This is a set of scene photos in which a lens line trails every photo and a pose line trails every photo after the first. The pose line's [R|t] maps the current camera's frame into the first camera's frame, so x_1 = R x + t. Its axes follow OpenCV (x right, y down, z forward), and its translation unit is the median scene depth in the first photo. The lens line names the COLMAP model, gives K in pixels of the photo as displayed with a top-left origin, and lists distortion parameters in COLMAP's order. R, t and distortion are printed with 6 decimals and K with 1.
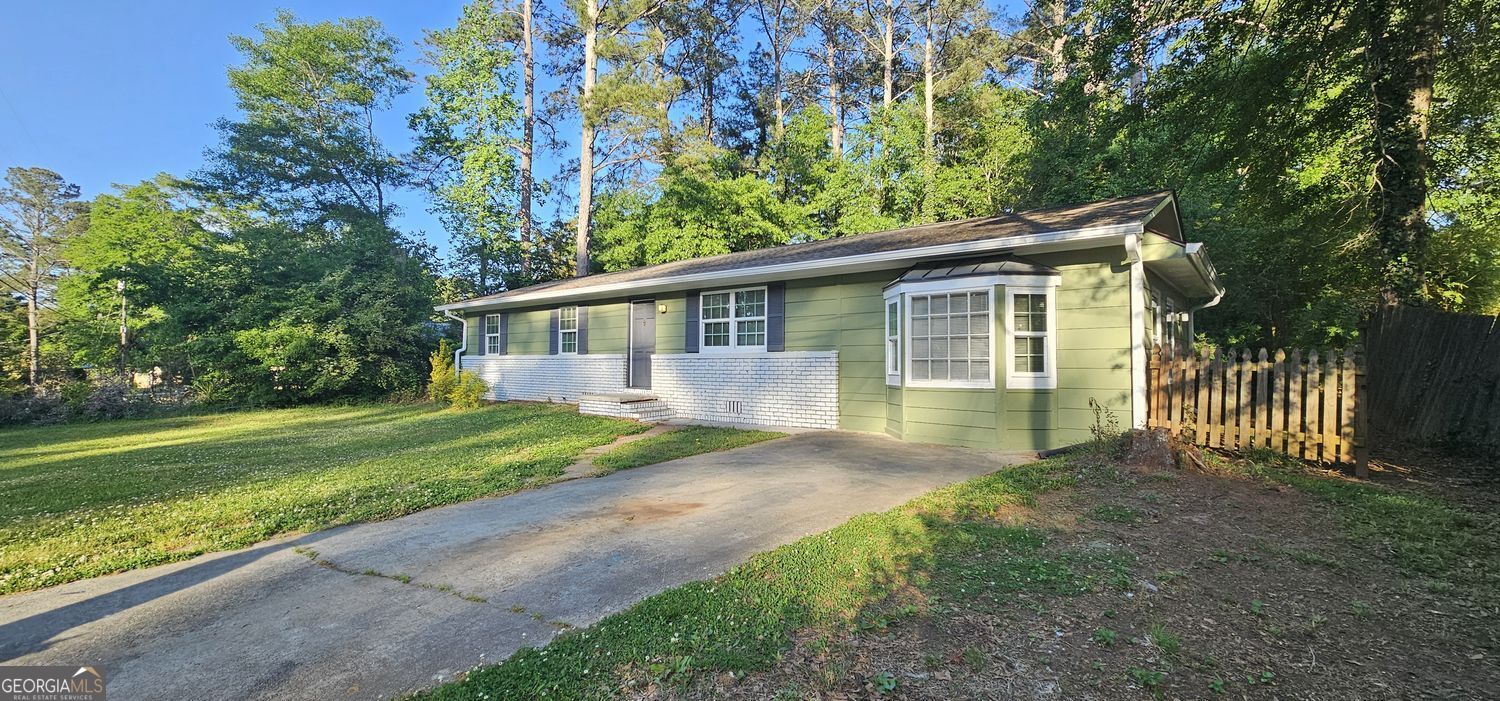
lens RADIAL K [[610.9, 0, 754.0], [0, 610.9, 347.6], [0, 0, 1]] dist [-0.002809, 0.000085]
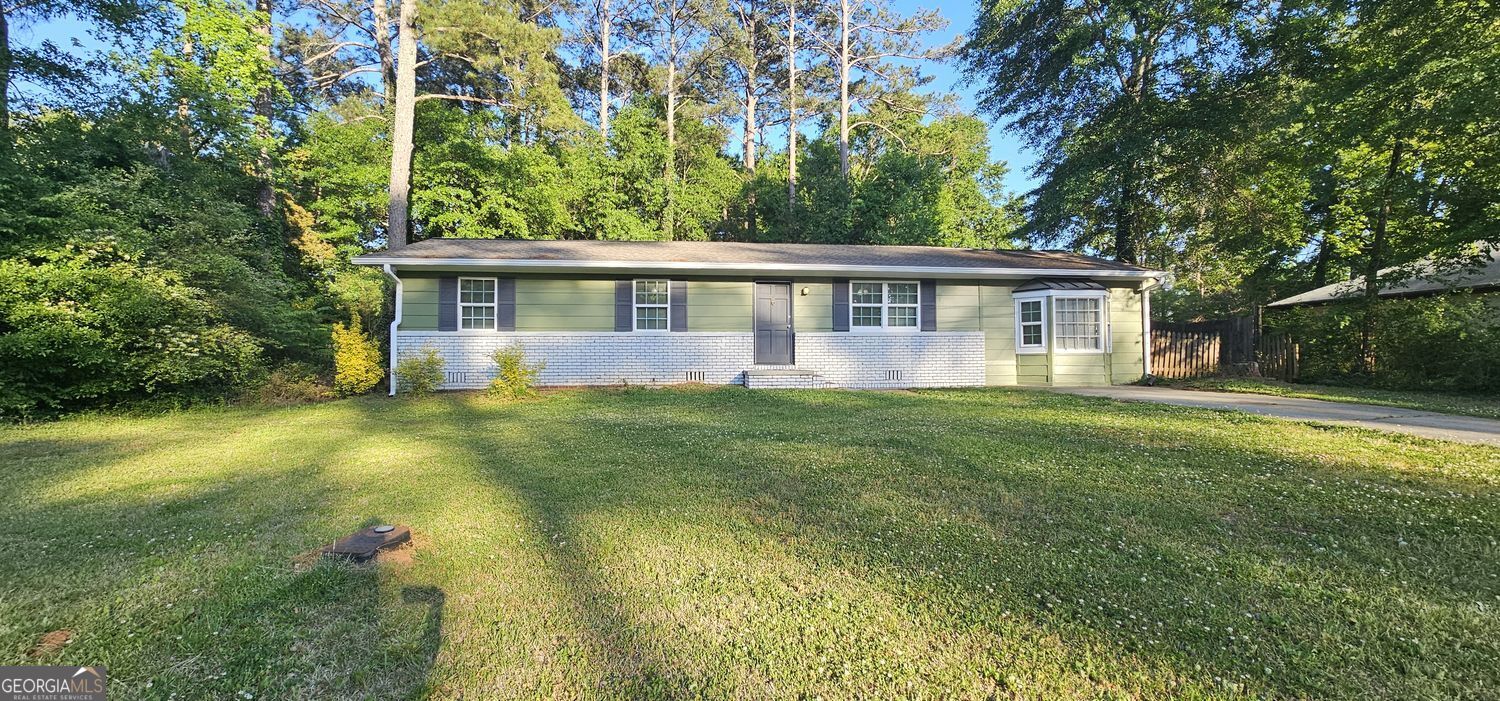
lens RADIAL K [[608.5, 0, 757.5], [0, 608.5, 348.9], [0, 0, 1]] dist [-0.002711, -0.000187]
pose [[0.693392, 0.003870, 0.720550, -1.090271], [-0.012995, 0.999890, 0.007134, 0.037366], [-0.720444, -0.014310, 0.693366, 0.331803]]
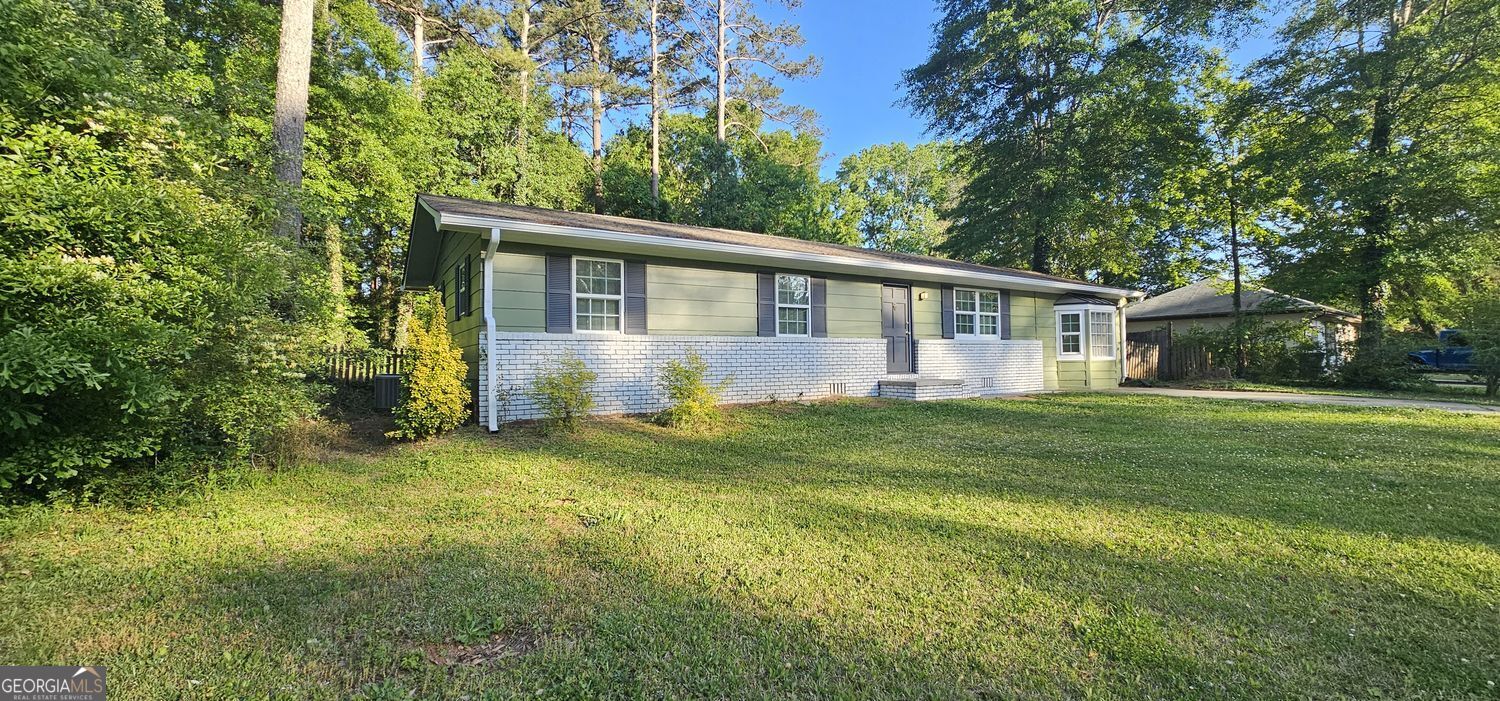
lens RADIAL K [[610.9, 0, 754.0], [0, 610.9, 347.6], [0, 0, 1]] dist [-0.002809, 0.000085]
pose [[0.301424, 0.009010, 0.953448, -1.344144], [-0.018012, 0.999831, -0.003754, 0.037108], [-0.953320, -0.016042, 0.301536, 1.050637]]
